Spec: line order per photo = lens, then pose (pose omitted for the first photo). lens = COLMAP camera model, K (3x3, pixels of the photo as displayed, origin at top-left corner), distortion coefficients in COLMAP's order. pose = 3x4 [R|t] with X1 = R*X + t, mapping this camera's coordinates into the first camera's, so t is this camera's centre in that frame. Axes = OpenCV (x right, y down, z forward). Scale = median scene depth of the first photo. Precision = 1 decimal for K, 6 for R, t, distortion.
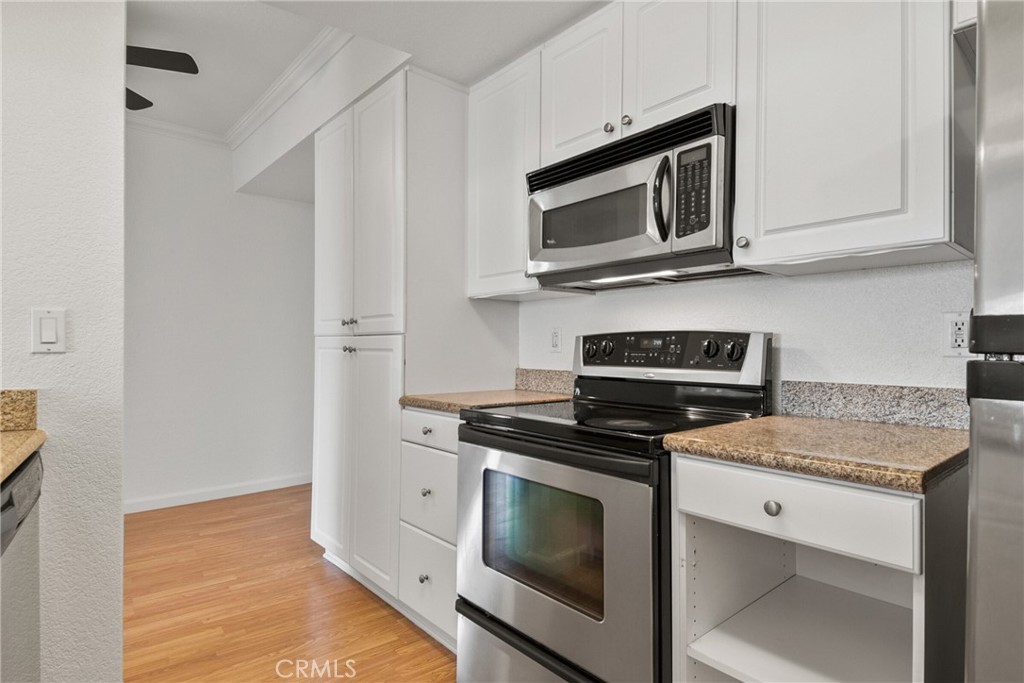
lens RADIAL K [[542.8, 0, 526.5], [0, 542.8, 345.9], [0, 0, 1]] dist [0.087180, -0.059458]
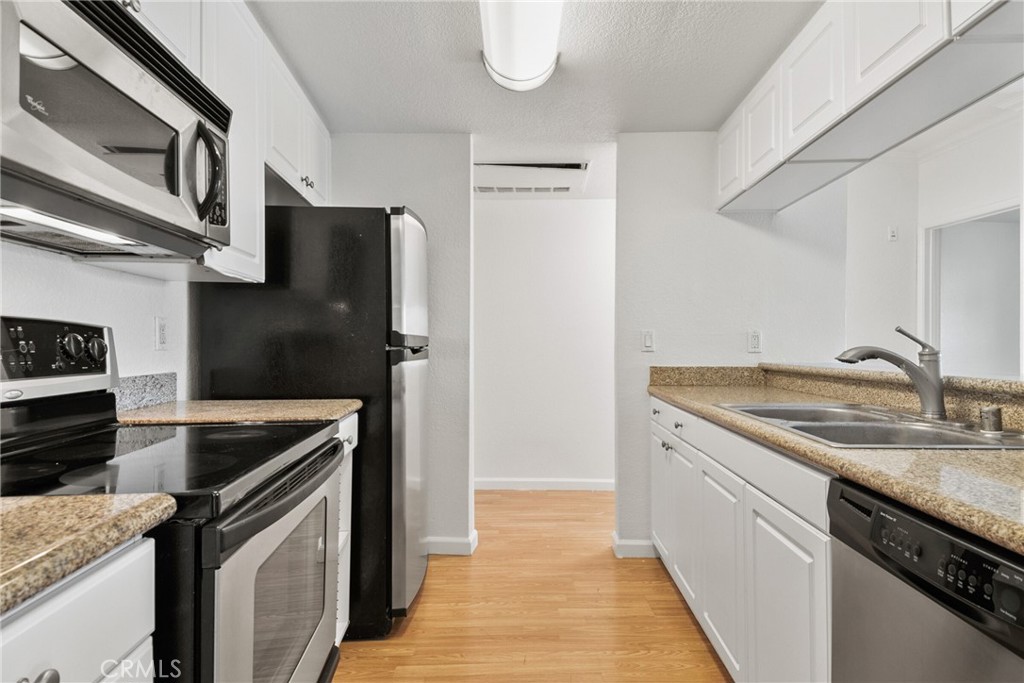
lens RADIAL K [[535.7, 0, 523.3], [0, 535.7, 338.3], [0, 0, 1]] dist [0.084217, -0.058133]
pose [[-0.809265, -0.001268, 0.587442, -0.512209], [-0.008584, 0.999916, -0.009667, -0.003013], [-0.587381, -0.012865, -0.809209, 1.086150]]
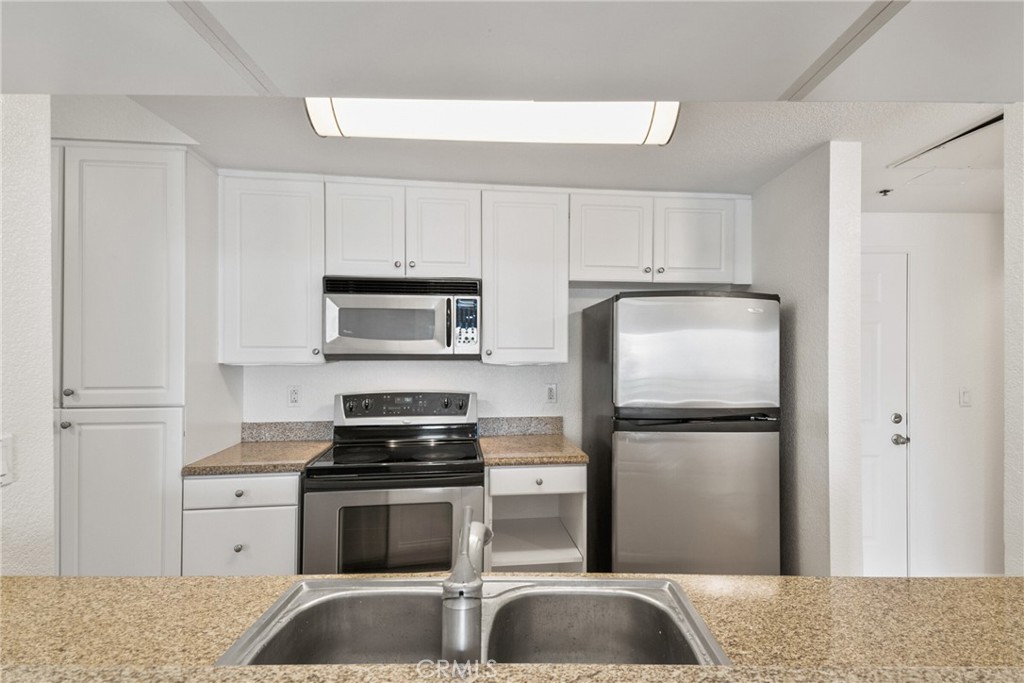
lens RADIAL K [[542.8, 0, 526.5], [0, 542.8, 345.9], [0, 0, 1]] dist [0.087180, -0.059458]
pose [[0.554693, 0.000112, 0.832055, -0.817017], [-0.004478, 0.999986, 0.002851, -0.156121], [-0.832043, -0.005307, 0.554685, -0.125228]]
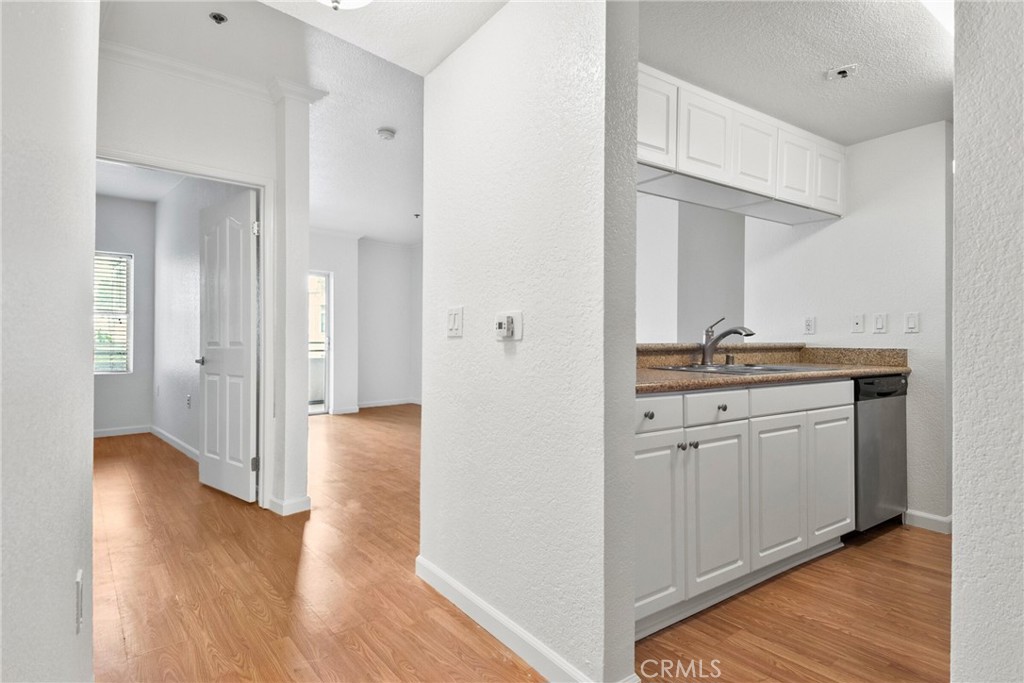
lens RADIAL K [[535.7, 0, 523.3], [0, 535.7, 338.3], [0, 0, 1]] dist [0.084217, -0.058133]
pose [[0.021261, -0.006856, -0.999750, 0.929558], [0.000816, 0.999976, -0.006841, 0.034749], [0.999774, -0.000670, 0.021266, -0.419045]]
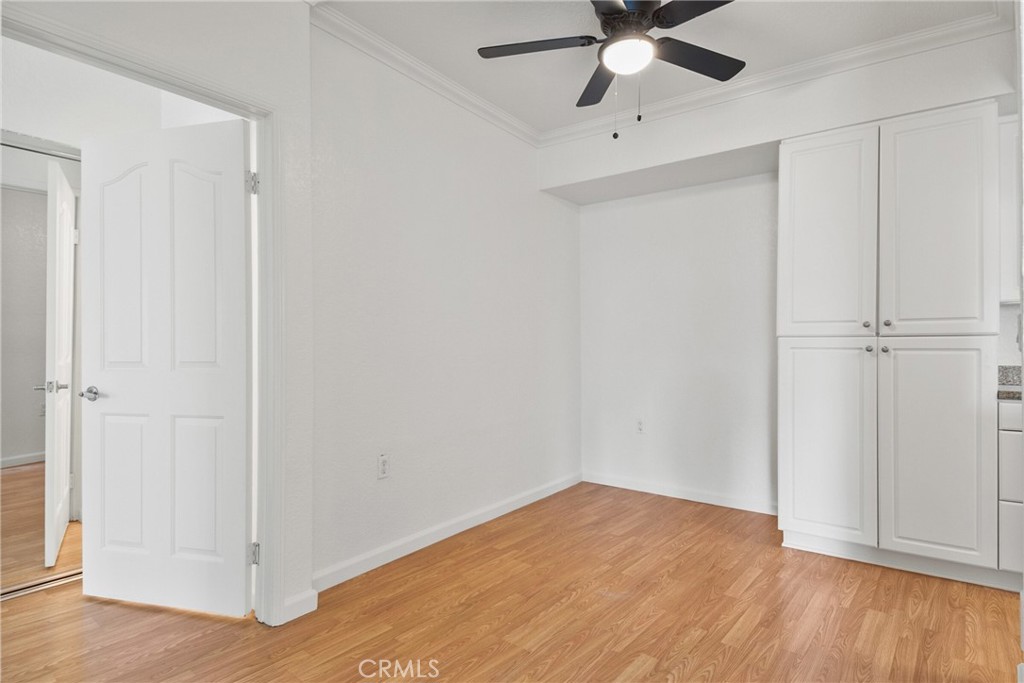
lens RADIAL K [[542.8, 0, 526.5], [0, 542.8, 345.9], [0, 0, 1]] dist [0.087180, -0.059458]
pose [[0.971235, -0.003192, 0.238102, -1.585095], [0.002624, 0.999993, 0.002703, -0.006428], [-0.238109, -0.002001, 0.971236, 0.128999]]
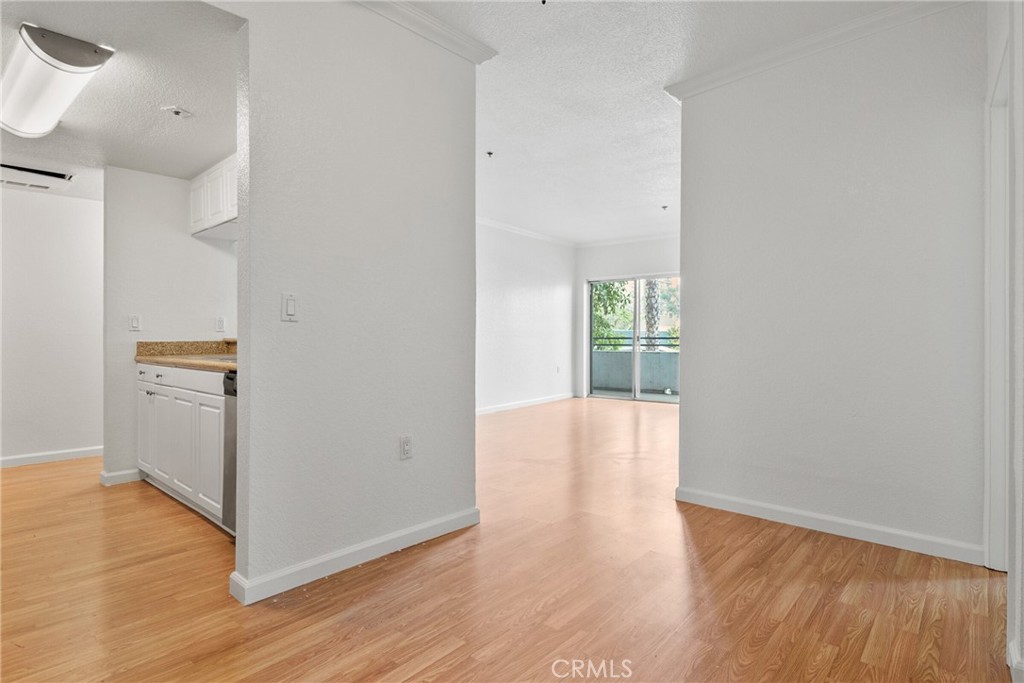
lens RADIAL K [[535.7, 0, 523.3], [0, 535.7, 338.3], [0, 0, 1]] dist [0.084217, -0.058133]
pose [[-0.976351, -0.002528, -0.216178, -0.878530], [-0.002217, 0.999996, -0.001682, 0.043518], [0.216182, -0.001162, -0.976352, 1.973328]]
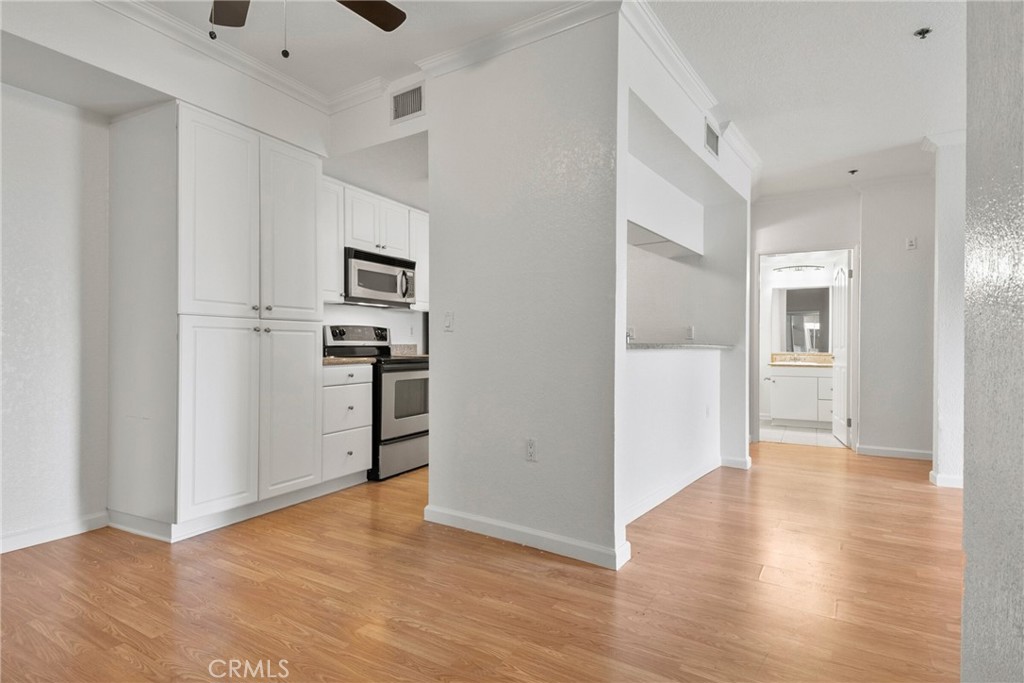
lens RADIAL K [[535.7, 0, 523.3], [0, 535.7, 338.3], [0, 0, 1]] dist [0.084217, -0.058133]
pose [[-0.360129, 0.003404, 0.932896, -2.157512], [-0.009319, 0.999930, -0.007246, 0.037051], [-0.932856, -0.011303, -0.360073, 1.131616]]
